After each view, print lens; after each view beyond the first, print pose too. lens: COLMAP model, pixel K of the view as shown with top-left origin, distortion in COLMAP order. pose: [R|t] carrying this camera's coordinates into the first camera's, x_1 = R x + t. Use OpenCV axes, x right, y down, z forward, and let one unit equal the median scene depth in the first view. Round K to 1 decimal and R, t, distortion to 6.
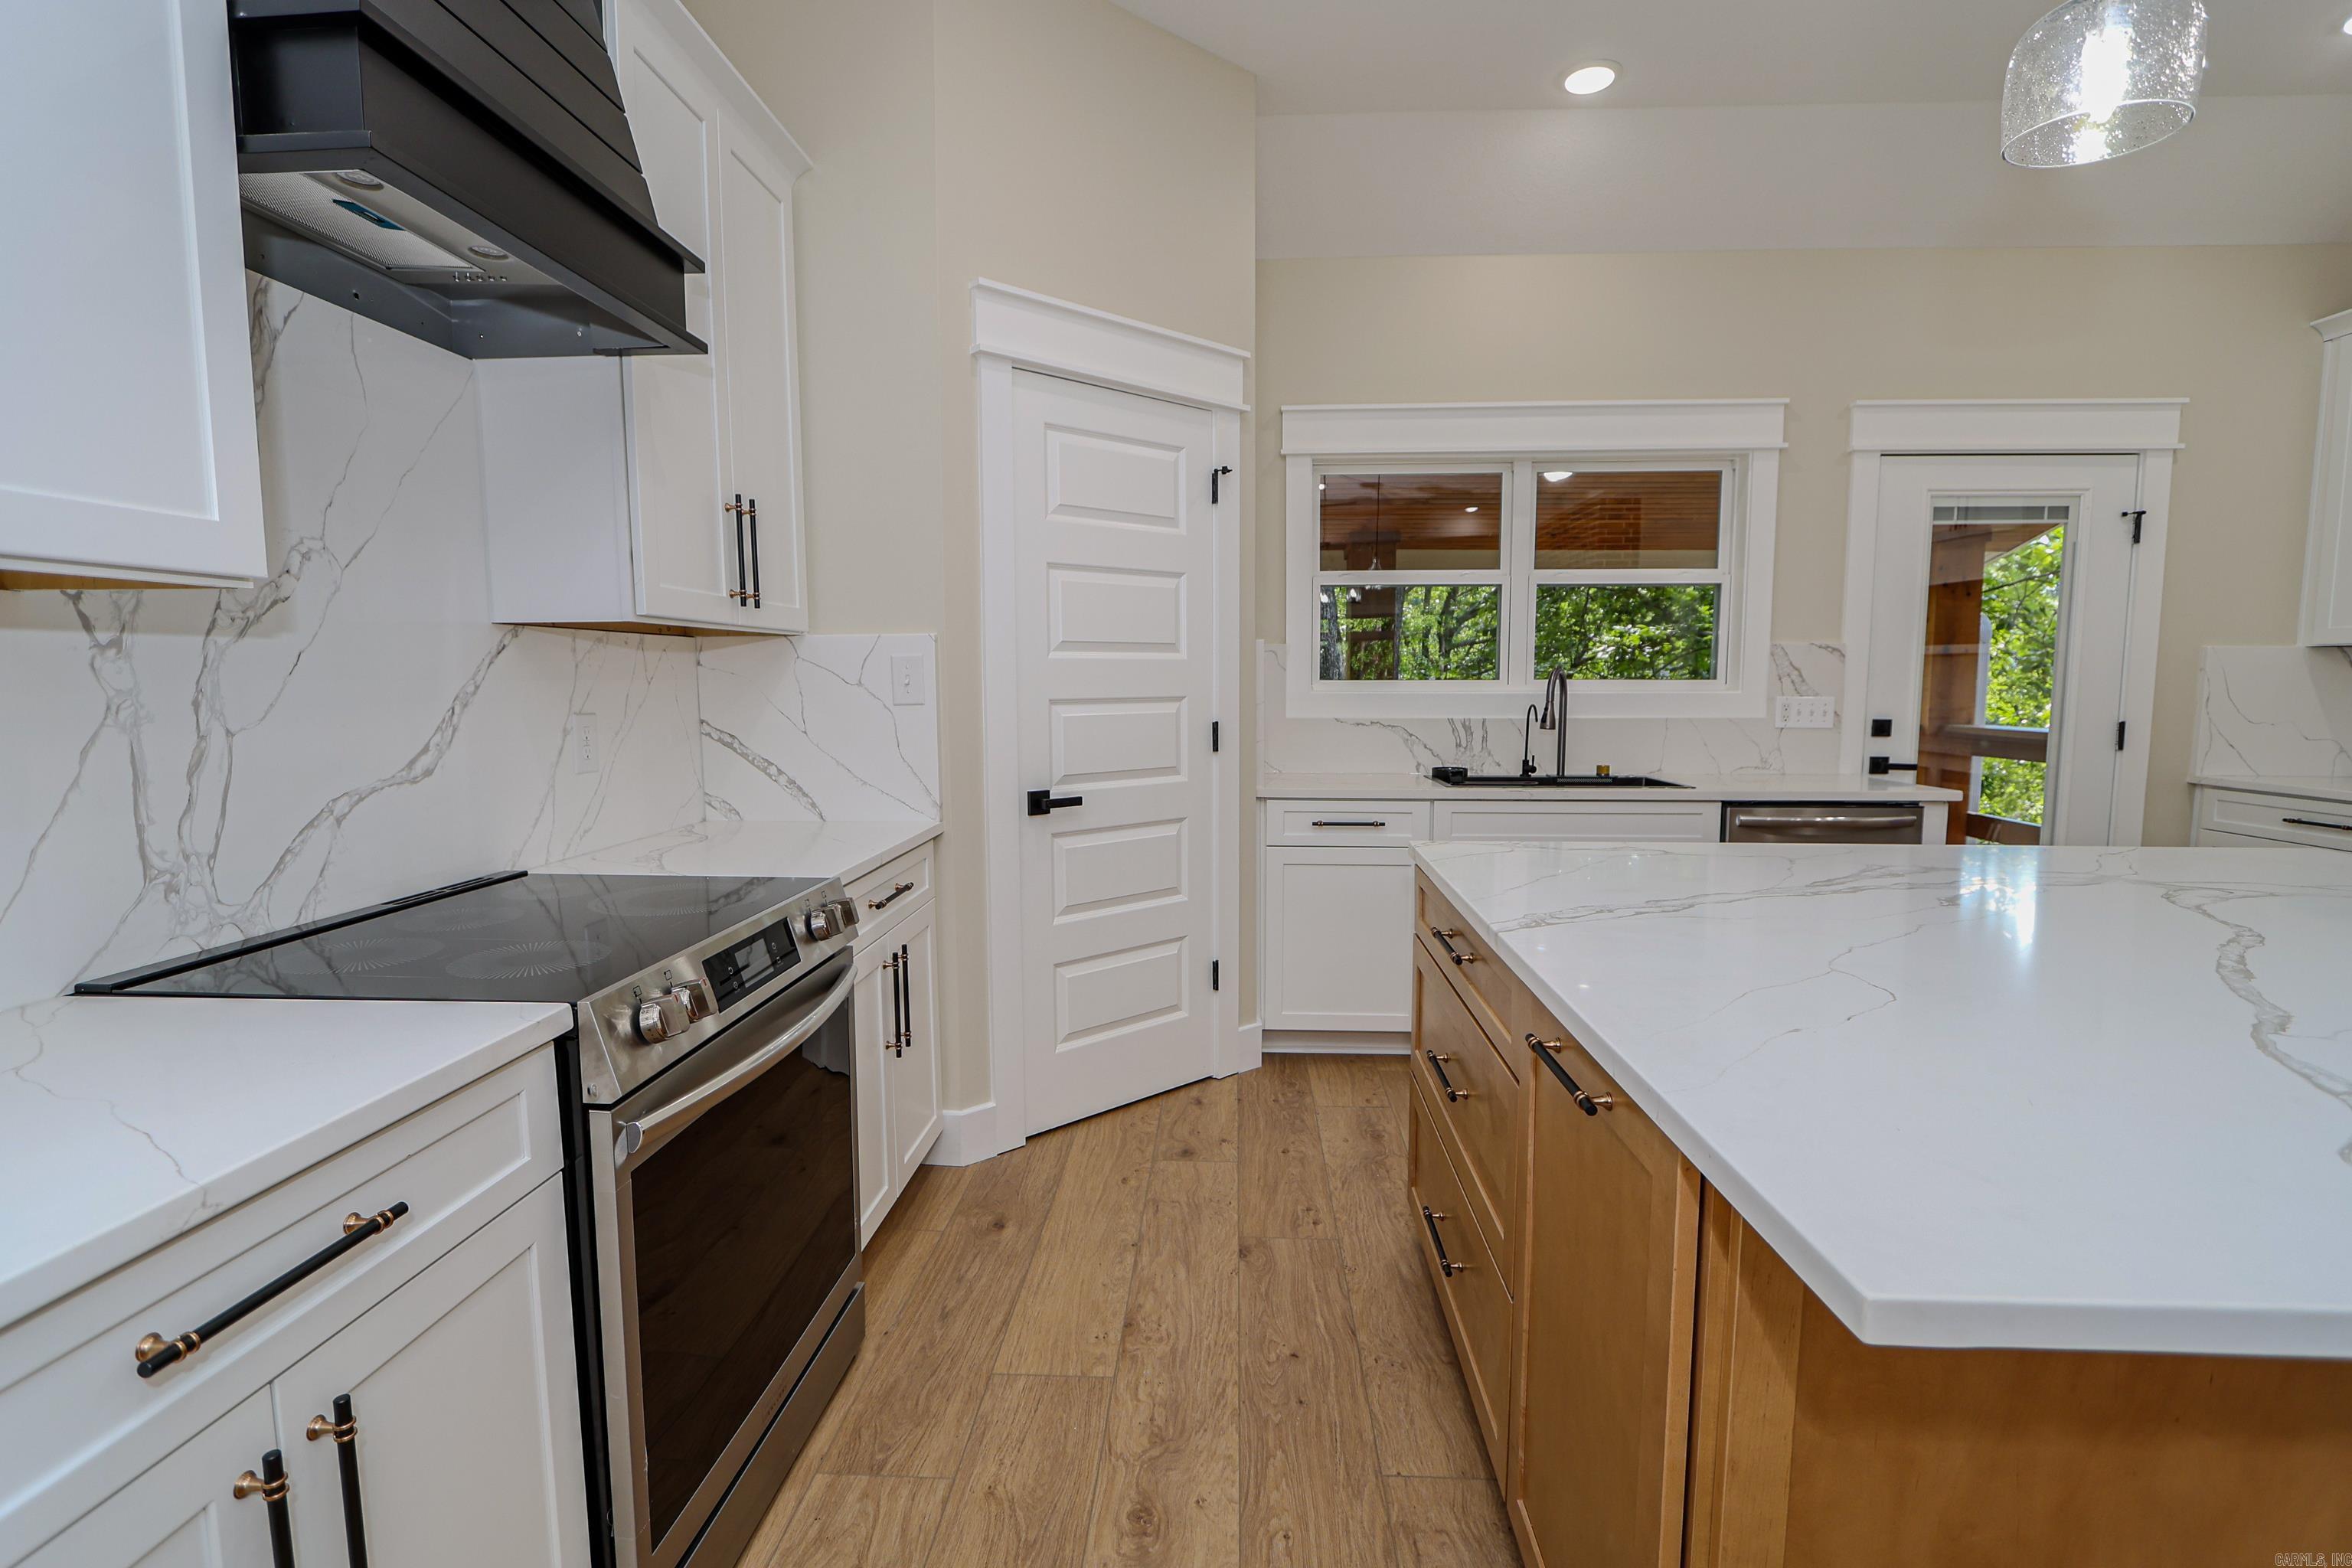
lens RADIAL K [[1086.1, 0, 1173.9], [0, 1086.1, 787.9], [0, 0, 1]] dist [-0.017258, 0.001055]
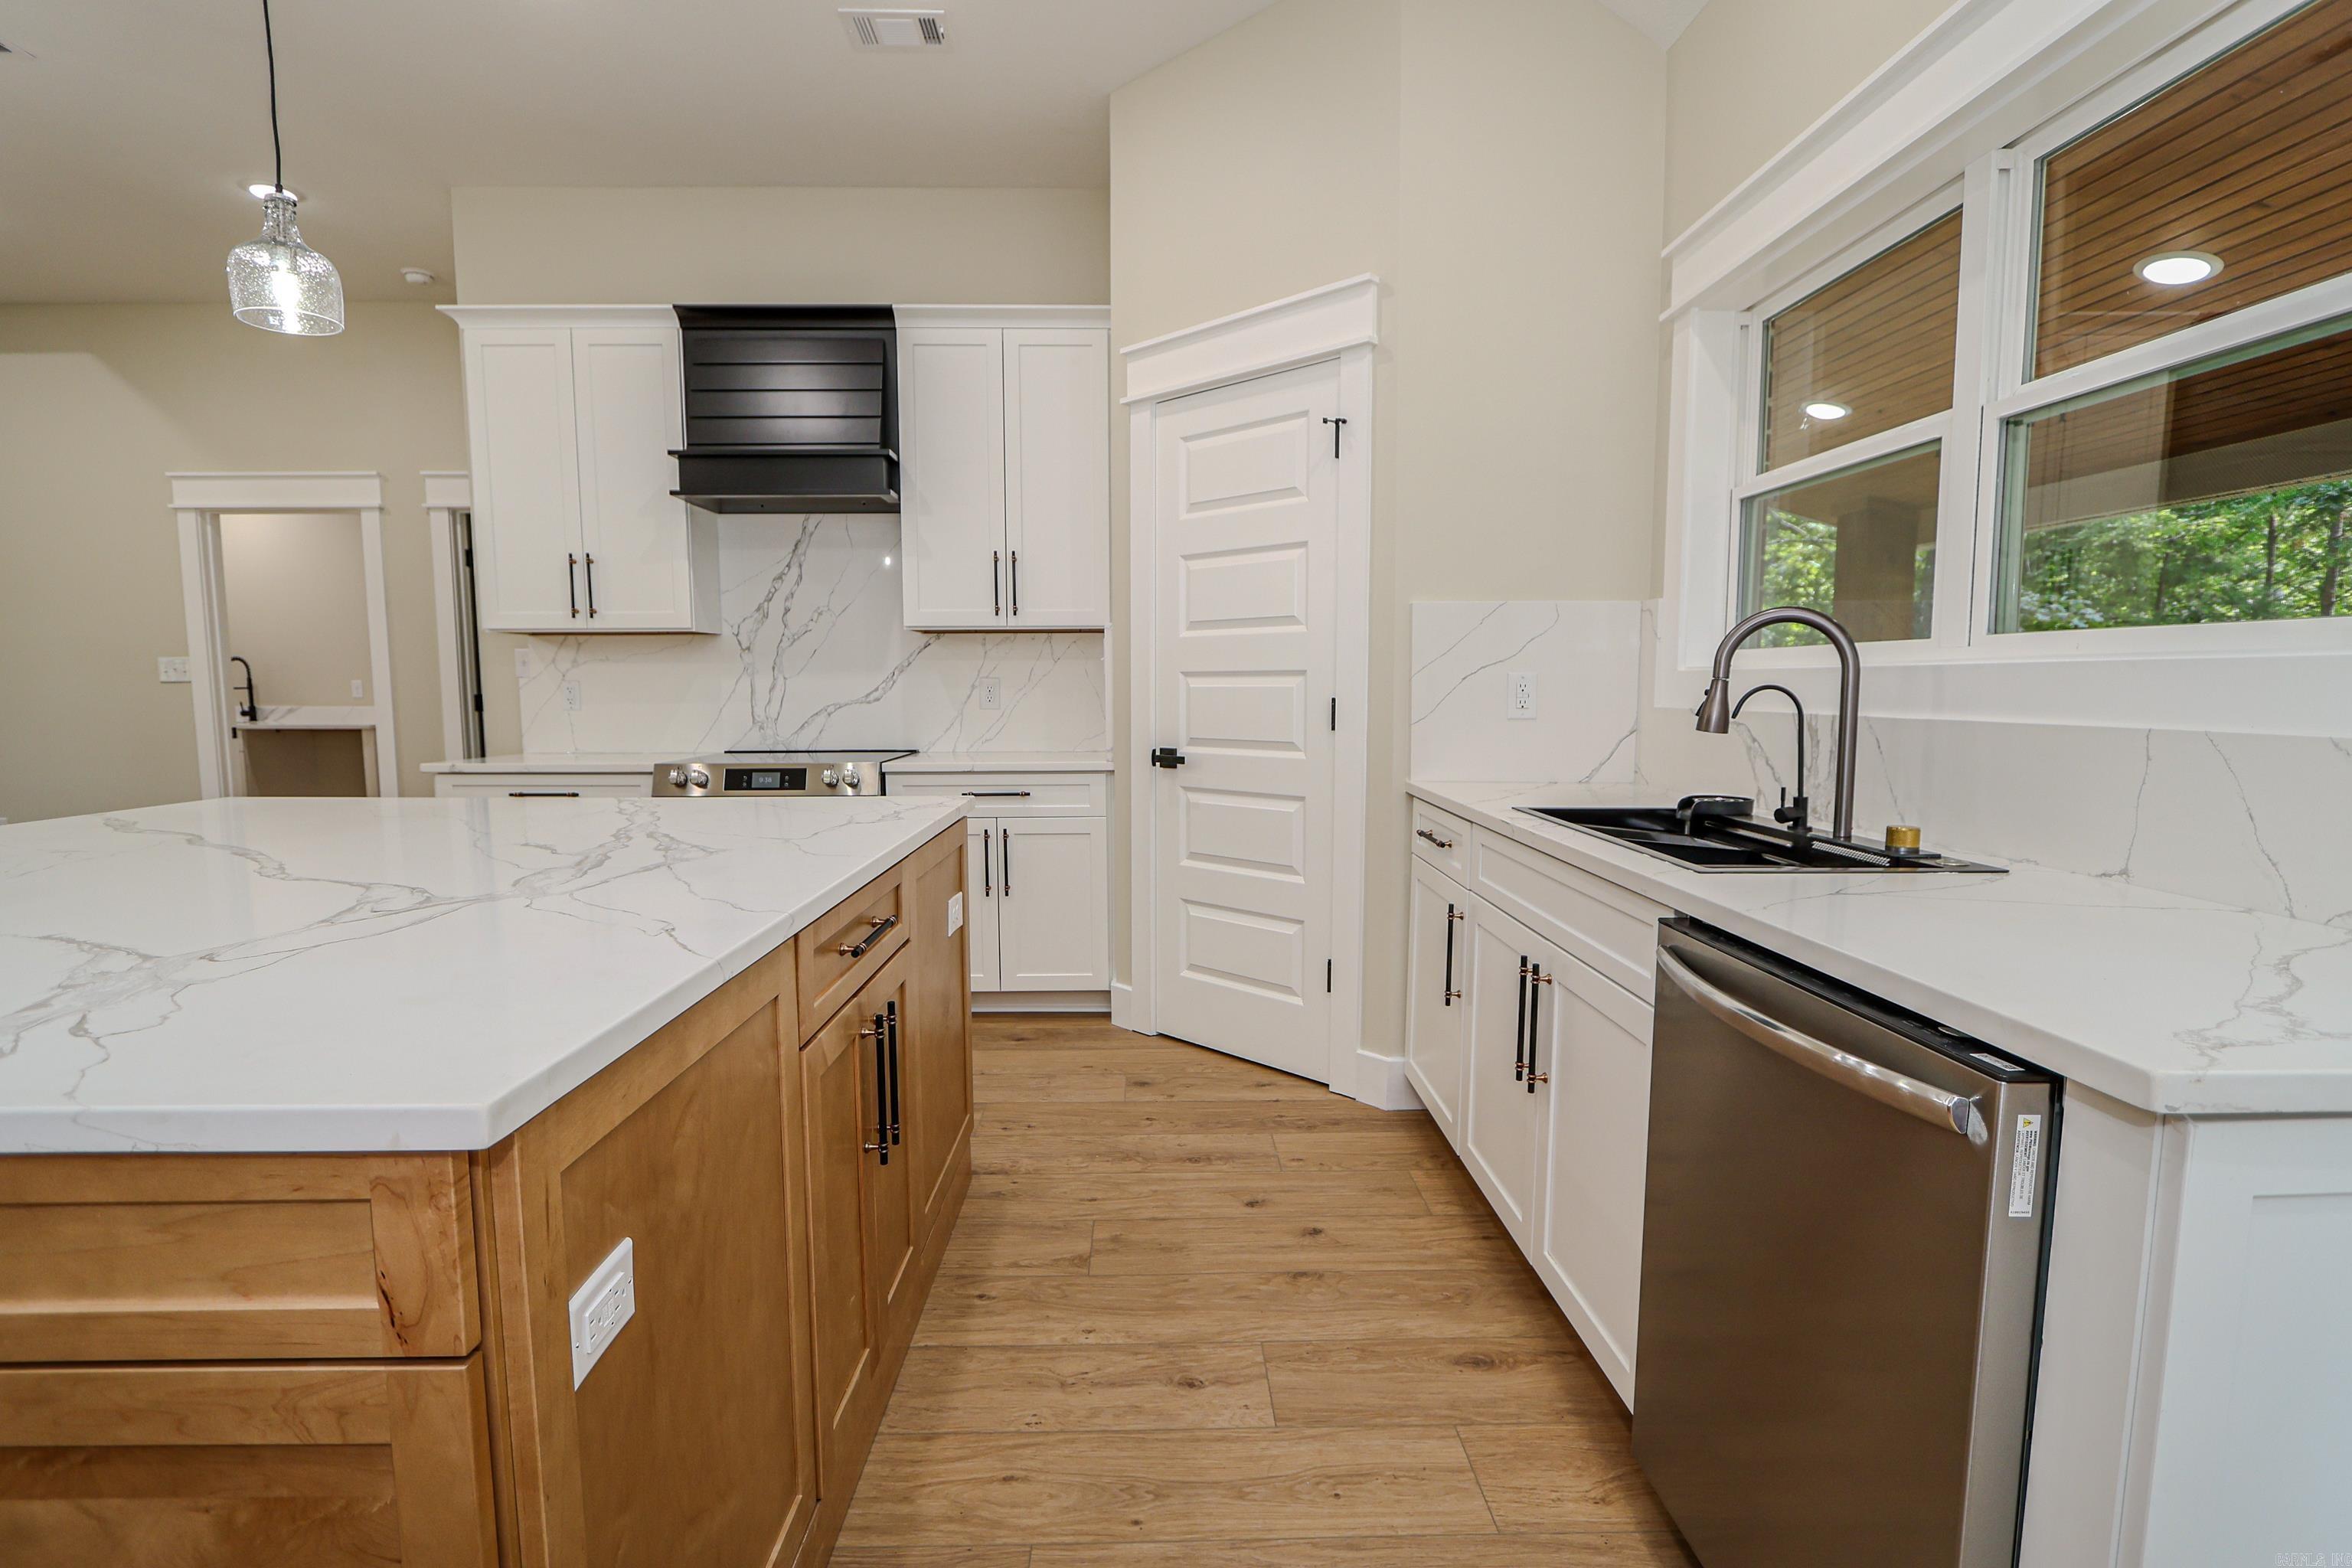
lens RADIAL K [[1086.1, 0, 1173.9], [0, 1086.1, 787.9], [0, 0, 1]] dist [-0.017258, 0.001055]
pose [[0.084495, 0.099029, -0.991491, 0.953347], [-0.098445, 0.991010, 0.090592, -0.056210], [0.991549, 0.089953, 0.093484, 0.799166]]
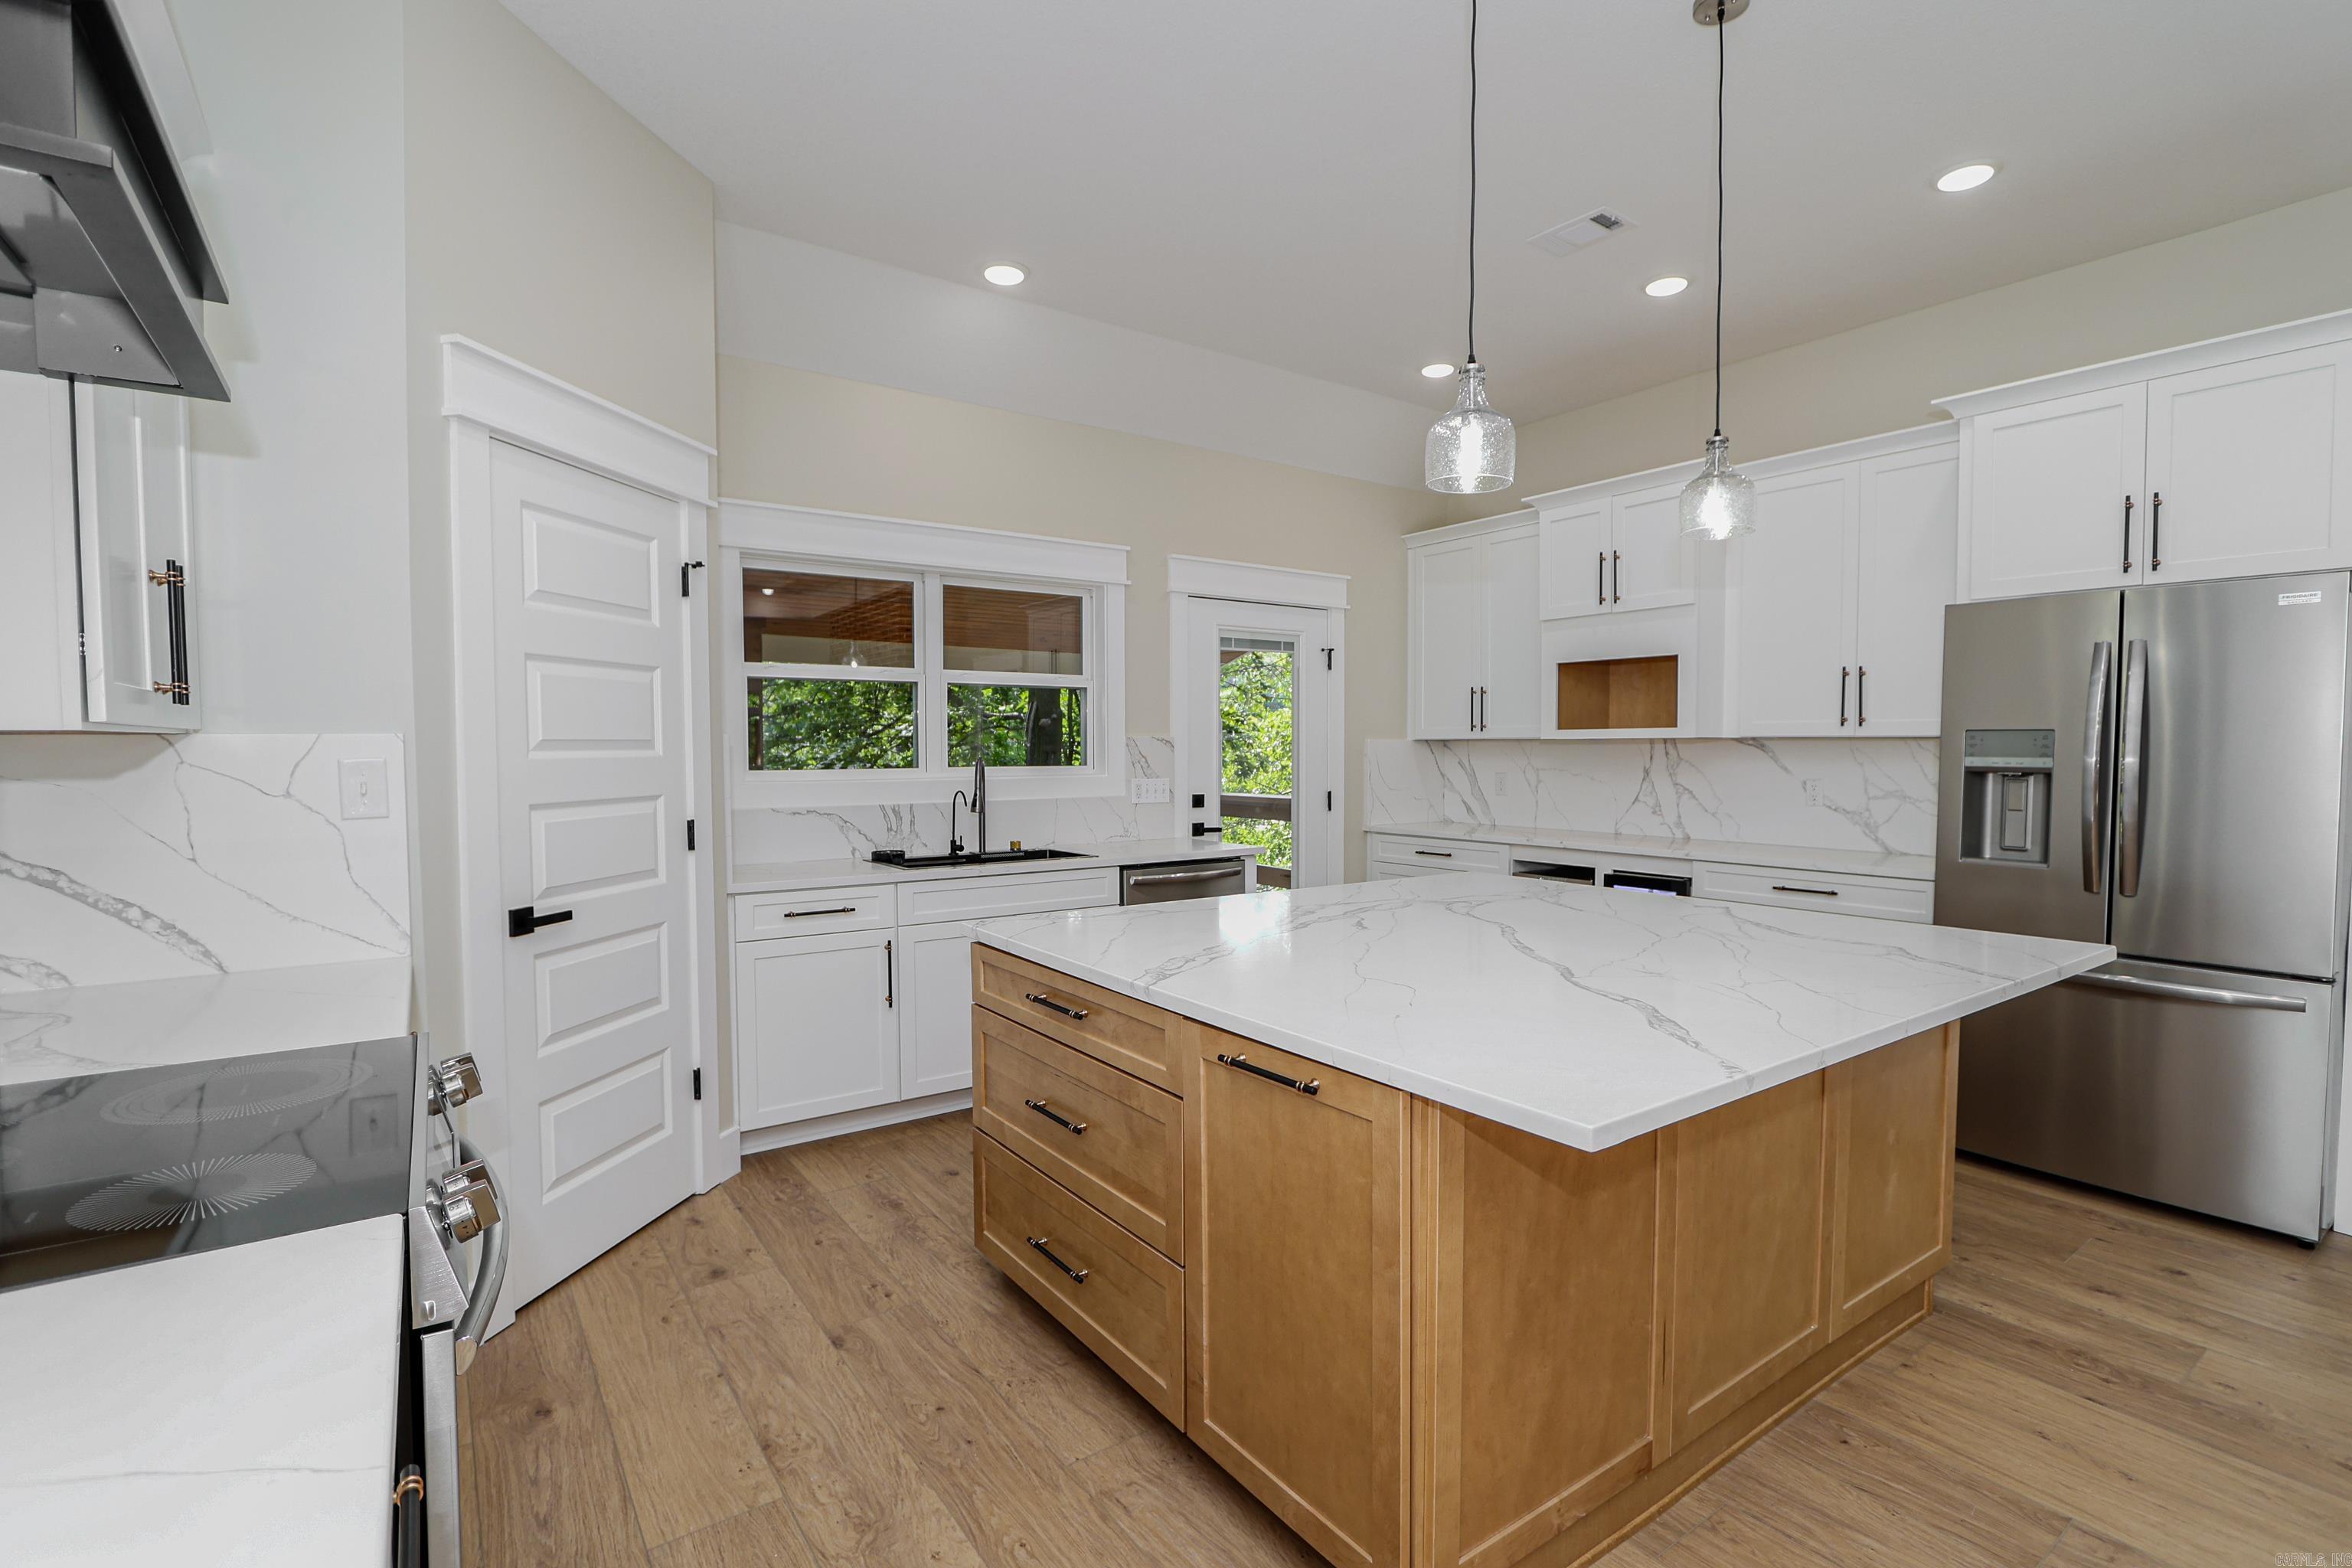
lens RADIAL K [[1080.5, 0, 1186.3], [0, 1080.5, 787.9], [0, 0, 1]] dist [-0.010856, 0.000701]
pose [[0.779120, -0.023576, 0.626431, -0.221532], [0.063163, 0.997159, -0.041030, -0.022135], [-0.623685, 0.071534, 0.778396, -0.023975]]
